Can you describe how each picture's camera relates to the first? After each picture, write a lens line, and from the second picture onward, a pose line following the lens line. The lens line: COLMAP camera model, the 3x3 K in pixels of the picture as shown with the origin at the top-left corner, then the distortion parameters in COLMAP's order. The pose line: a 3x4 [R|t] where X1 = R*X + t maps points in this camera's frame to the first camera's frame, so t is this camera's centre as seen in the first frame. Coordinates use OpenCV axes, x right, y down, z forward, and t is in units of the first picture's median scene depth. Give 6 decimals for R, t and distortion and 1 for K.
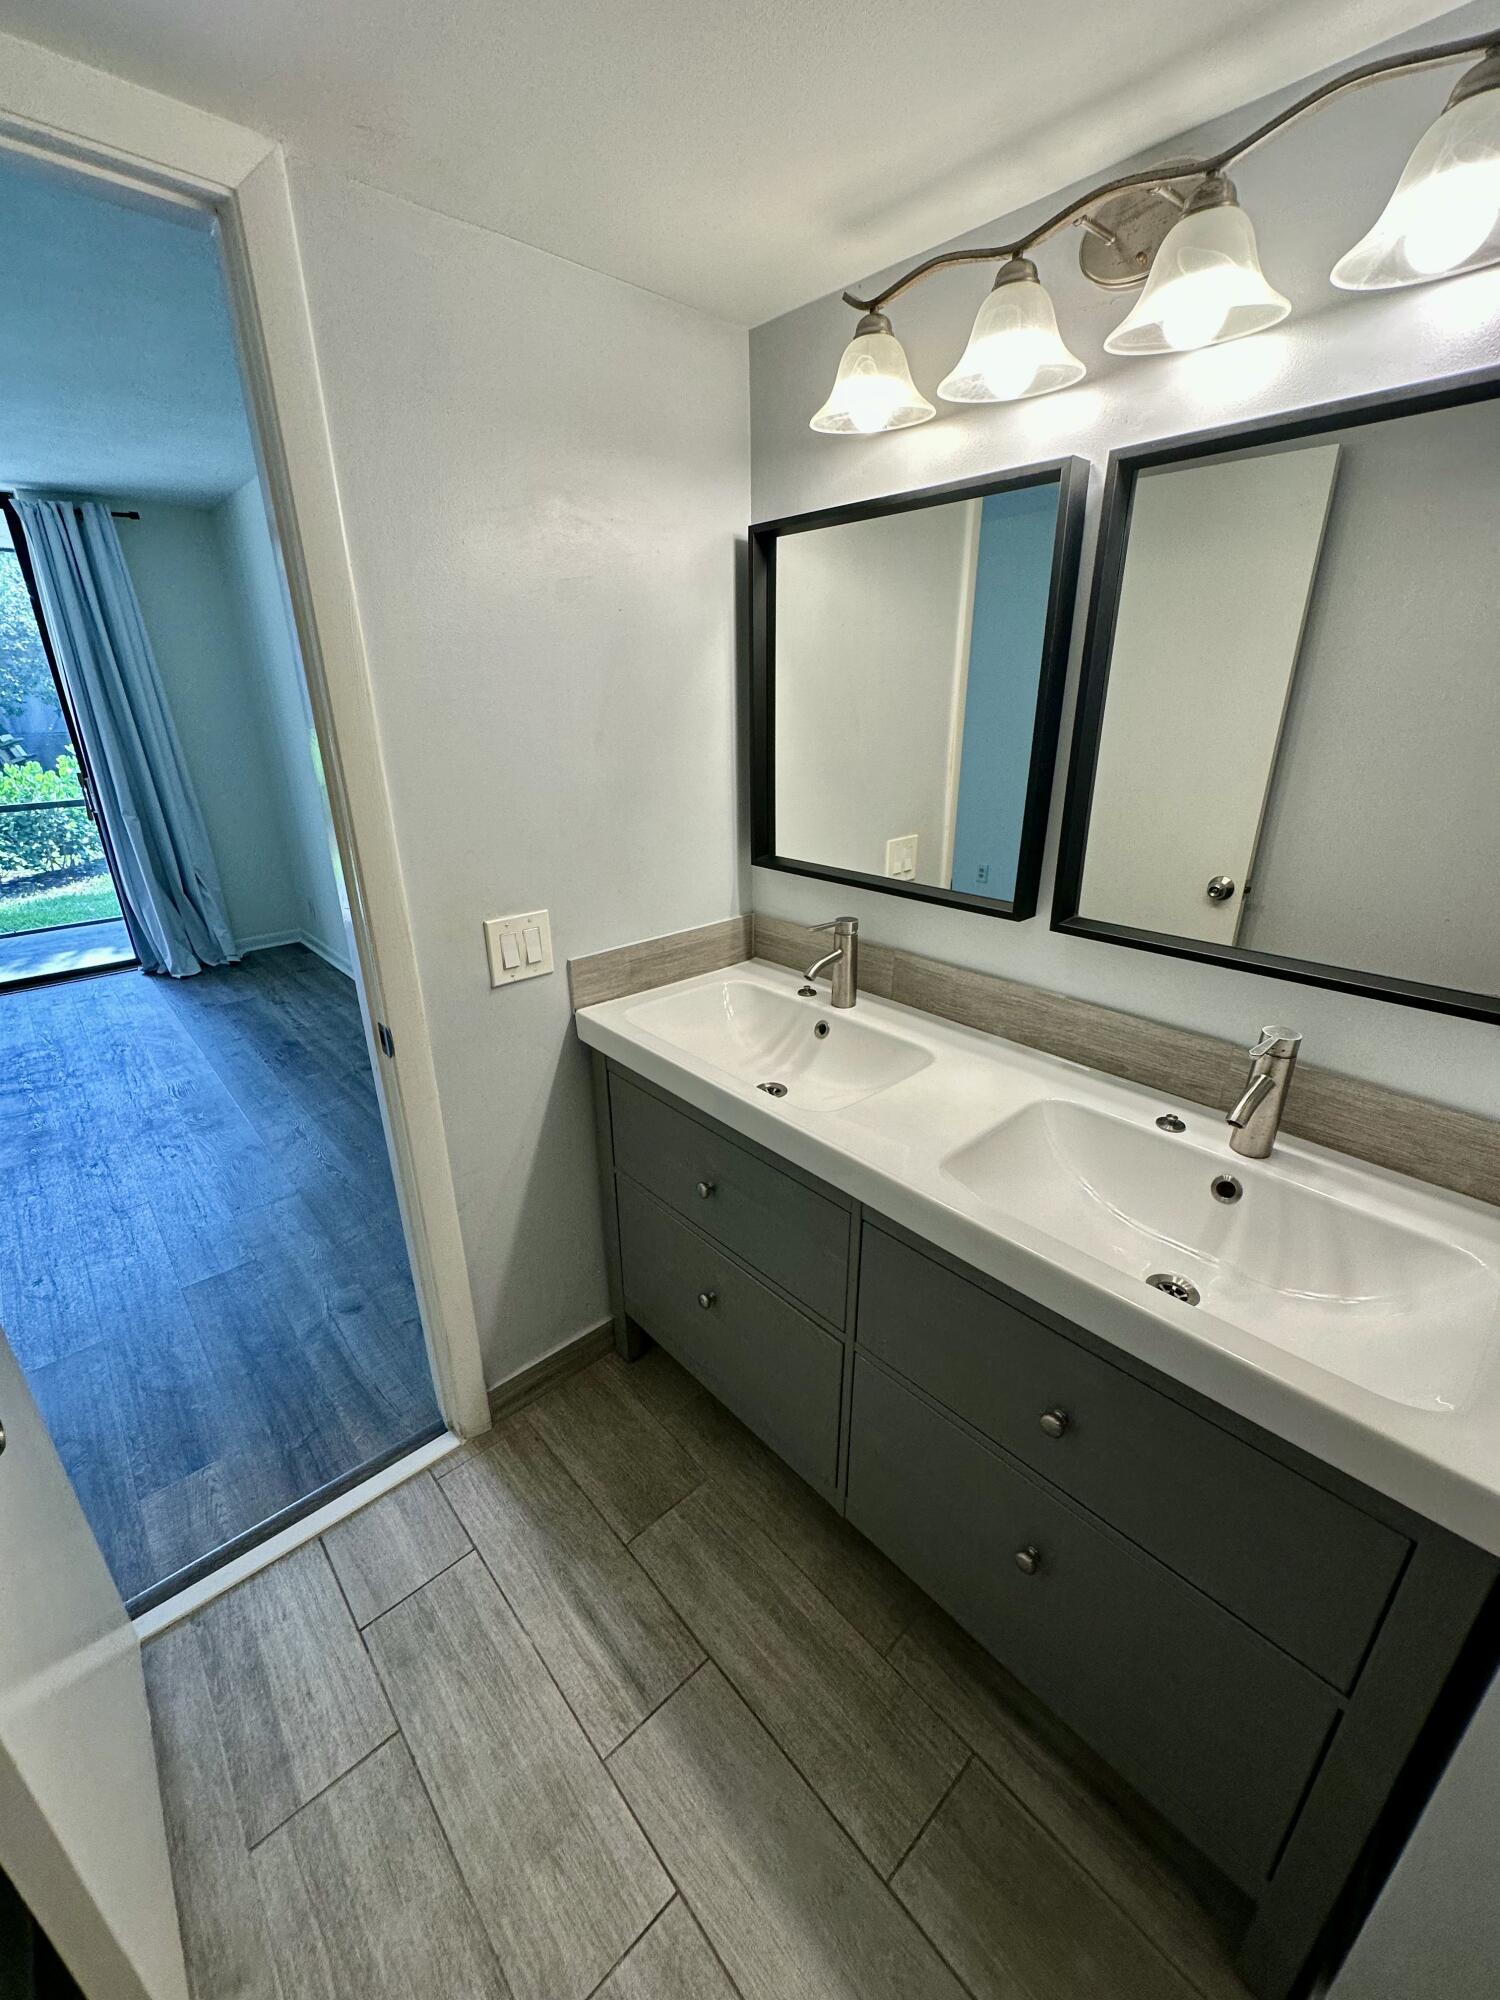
lens RADIAL K [[797.5, 0, 748.3], [0, 797.5, 1000.7], [0, 0, 1]] dist [-0.002819, 0.001409]
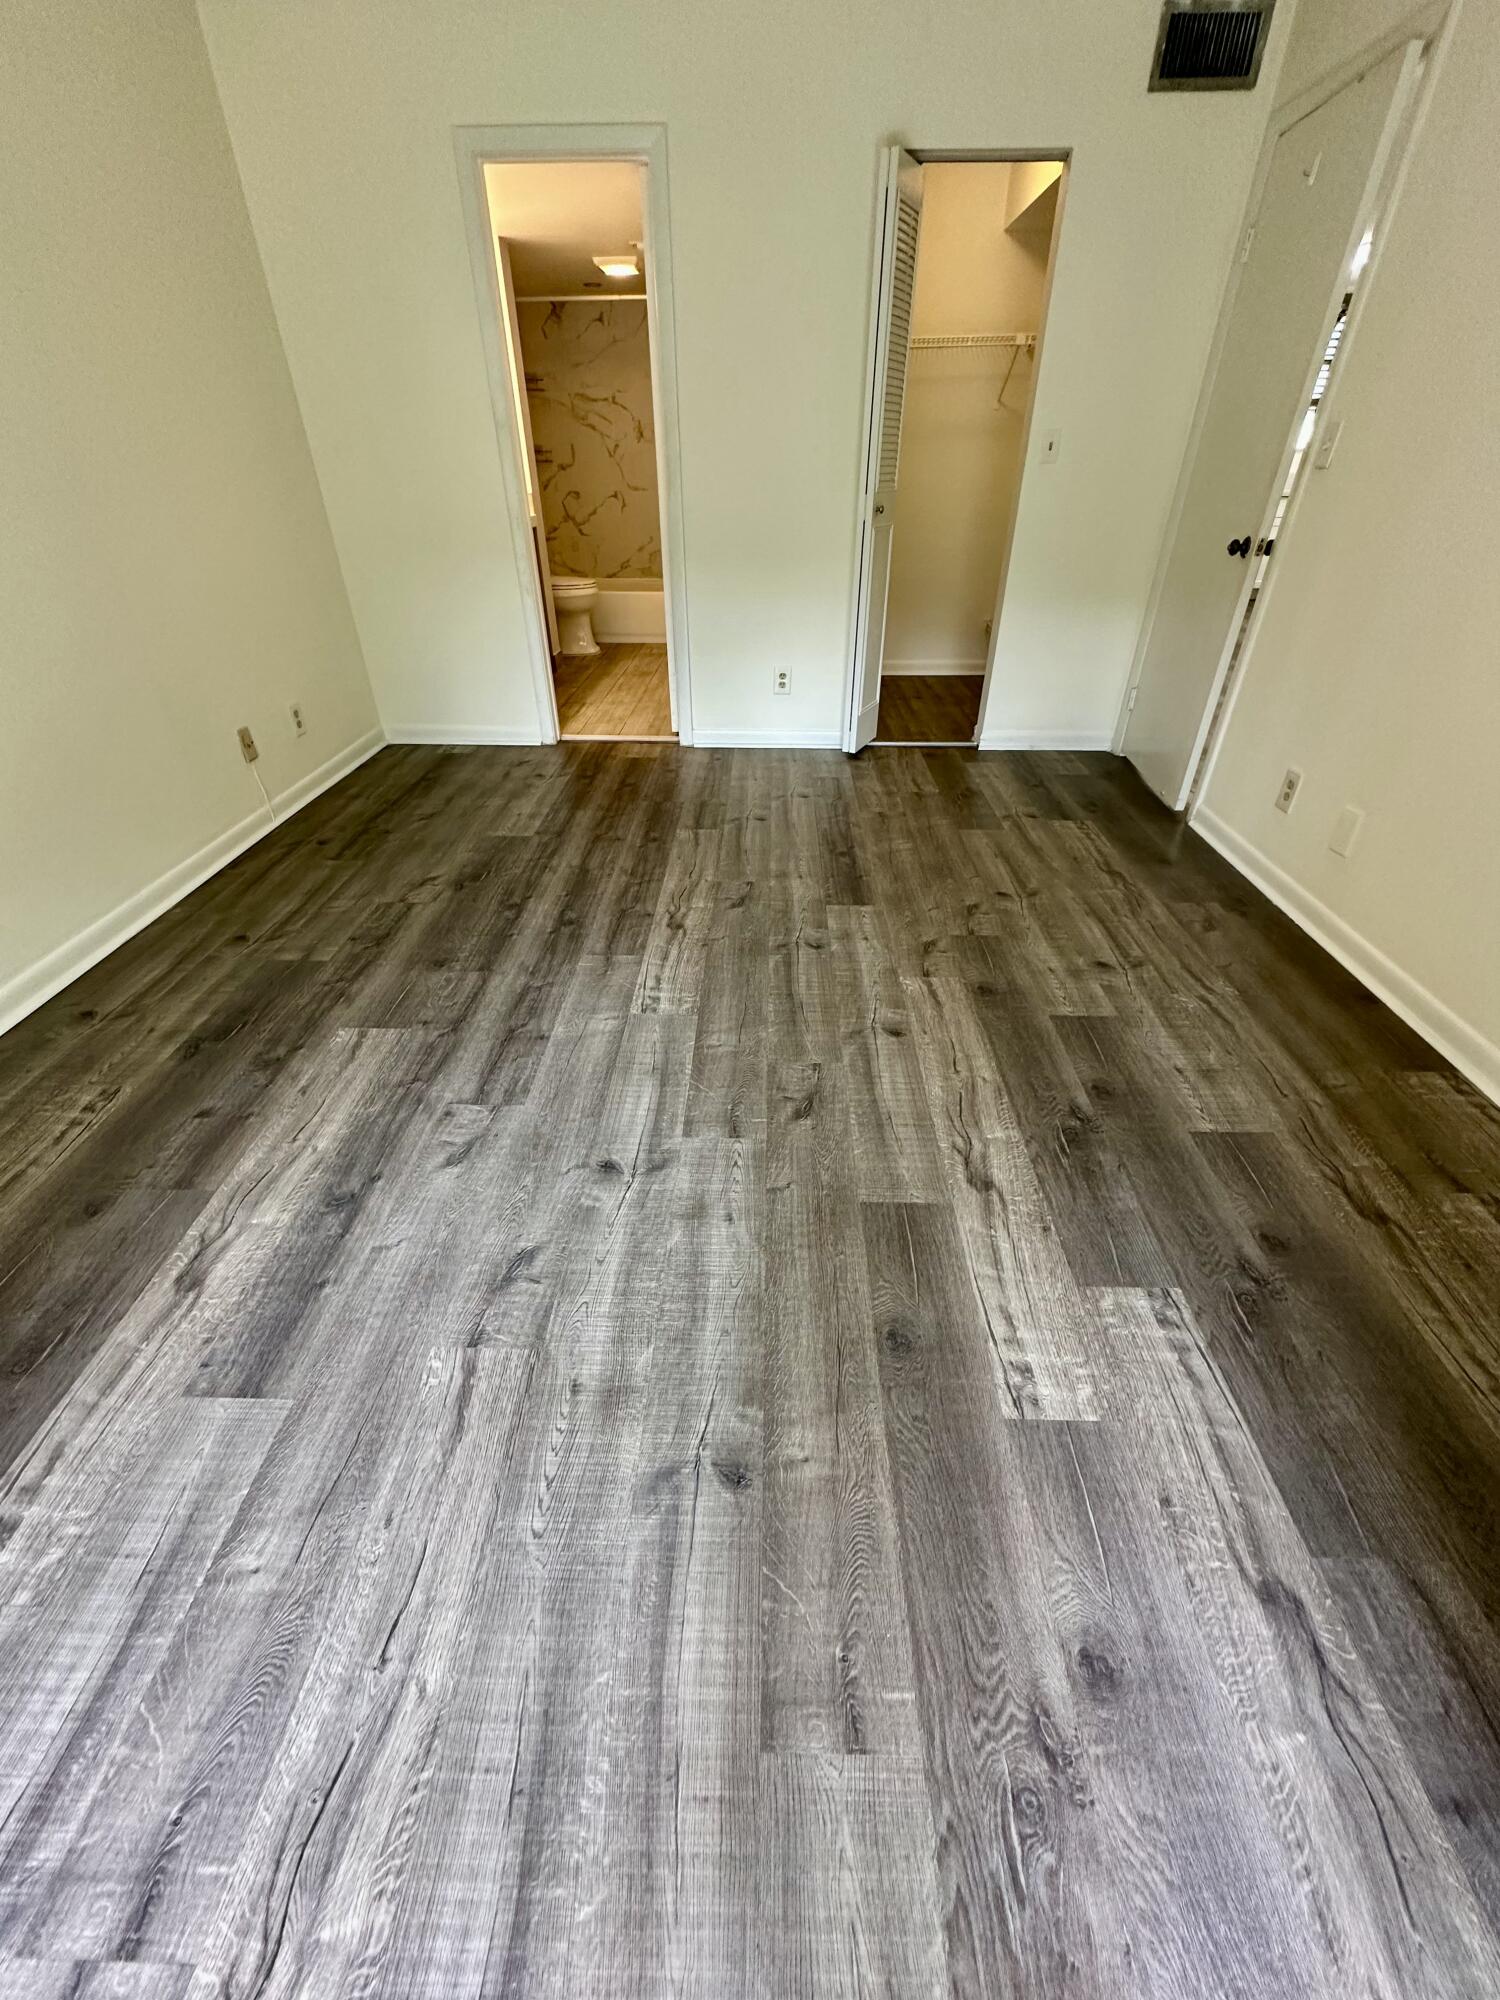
lens RADIAL K [[797.5, 0, 751.1], [0, 797.5, 996.3], [0, 0, 1]] dist [-0.002819, 0.001409]
pose [[-0.715372, -0.384890, 0.583183, -2.993325], [0.260378, 0.627667, 0.733646, -0.681278], [-0.648418, 0.676678, -0.348799, 2.432726]]
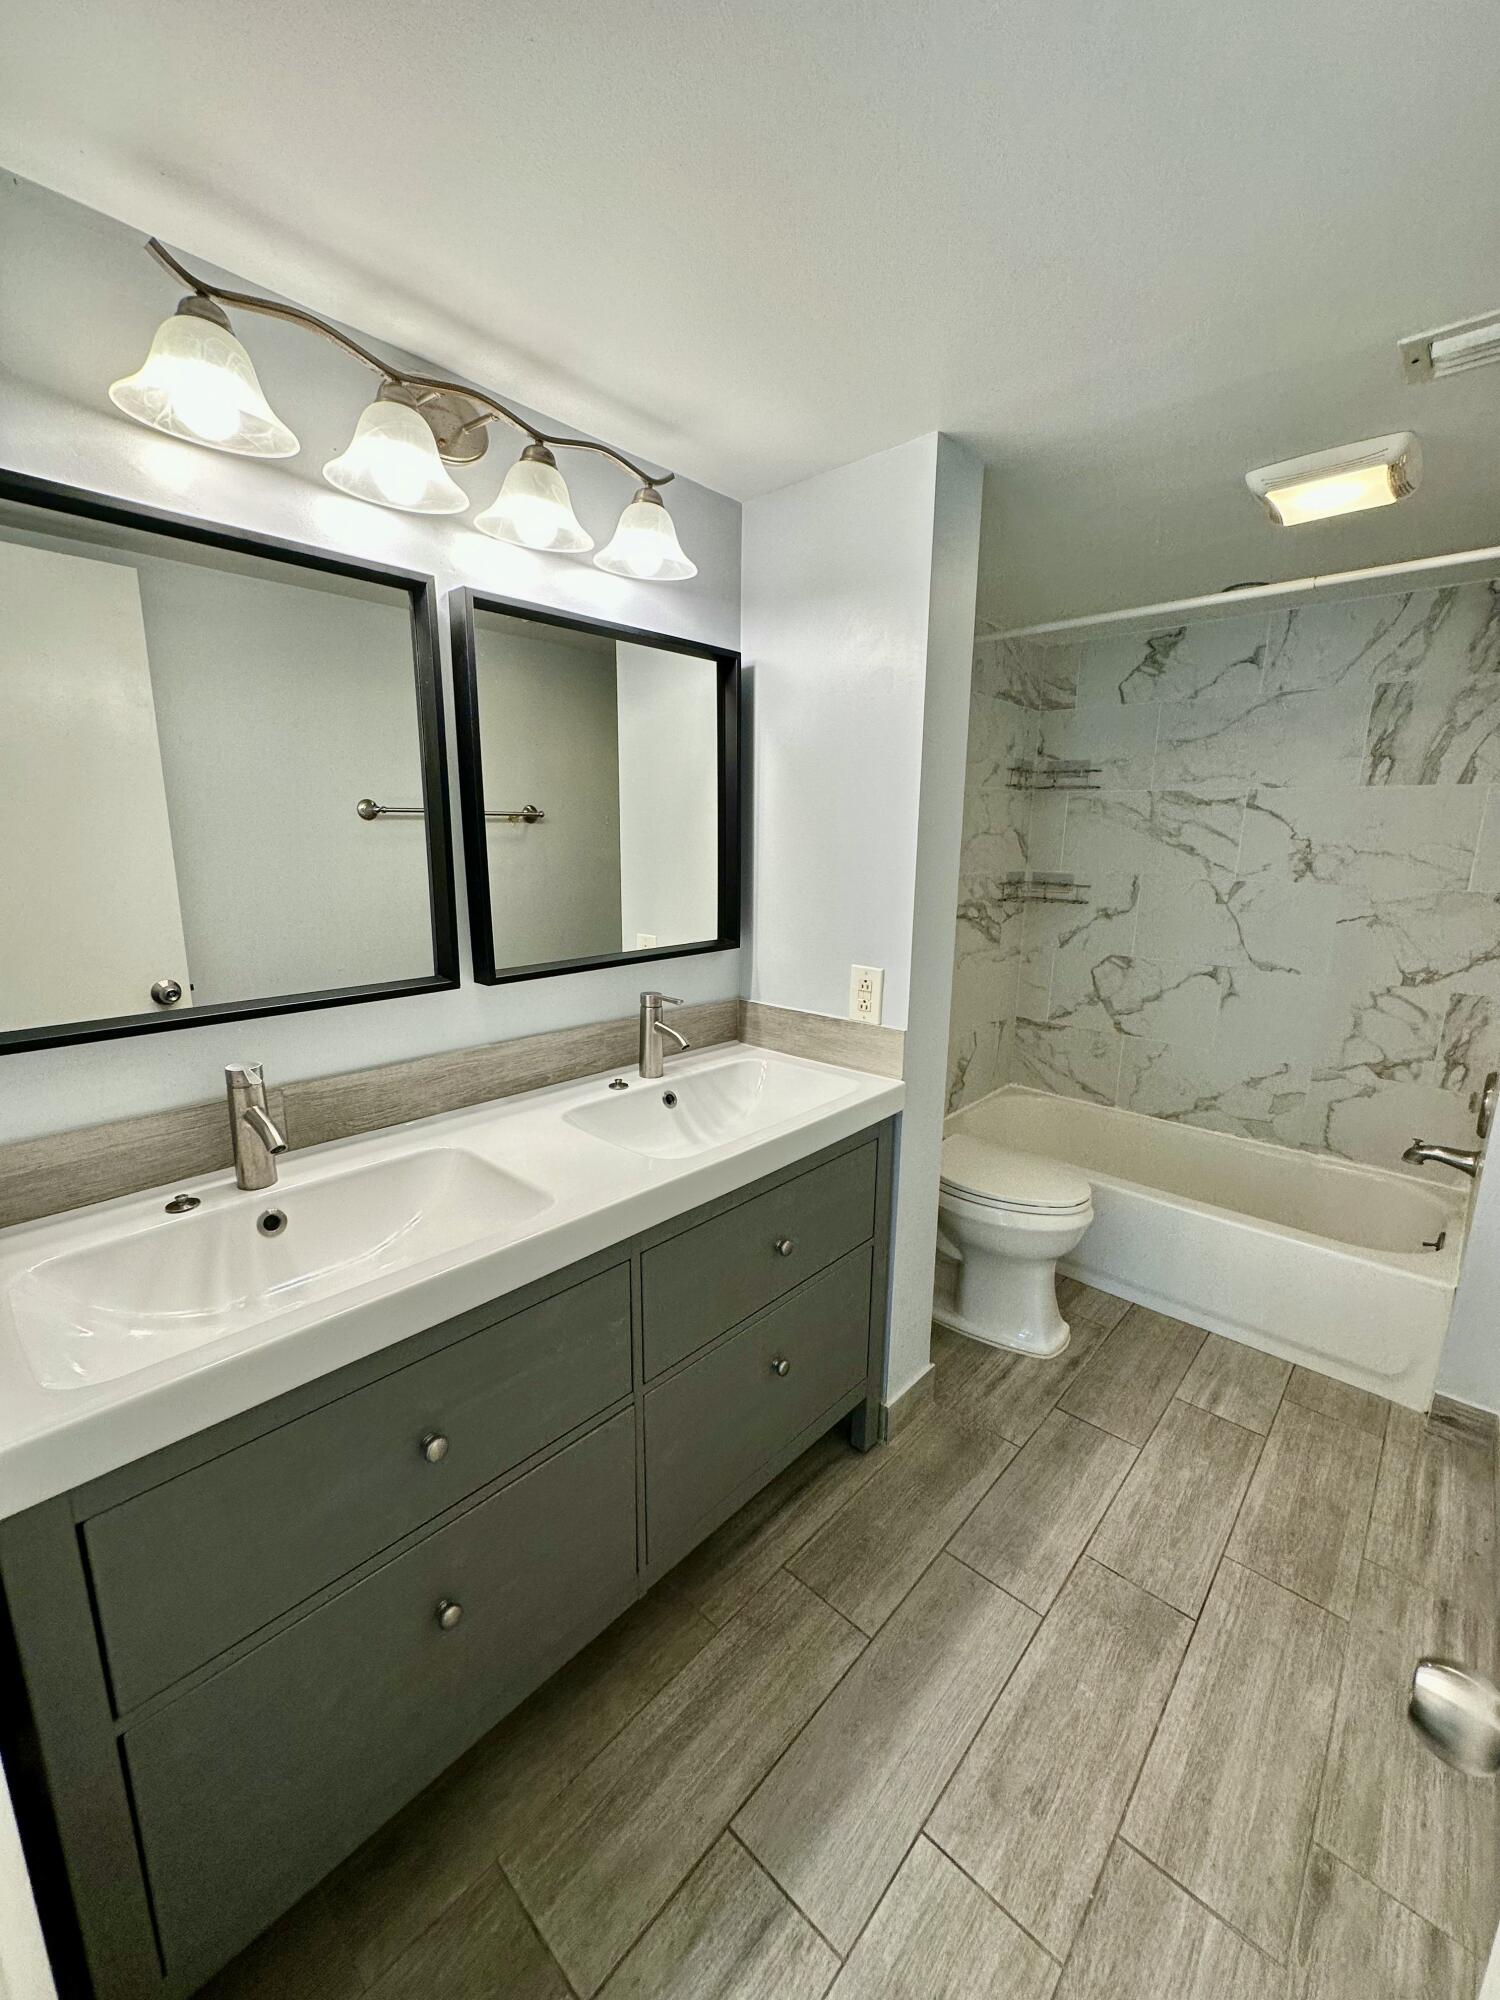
lens RADIAL K [[797.5, 0, 750.3], [0, 797.5, 999.2], [0, 0, 1]] dist [-0.002819, 0.001409]
pose [[-0.086943, -0.199963, 0.975938, -0.718284], [0.350973, 0.910689, 0.217861, -0.180313], [-0.932341, 0.361469, -0.008996, 0.656284]]
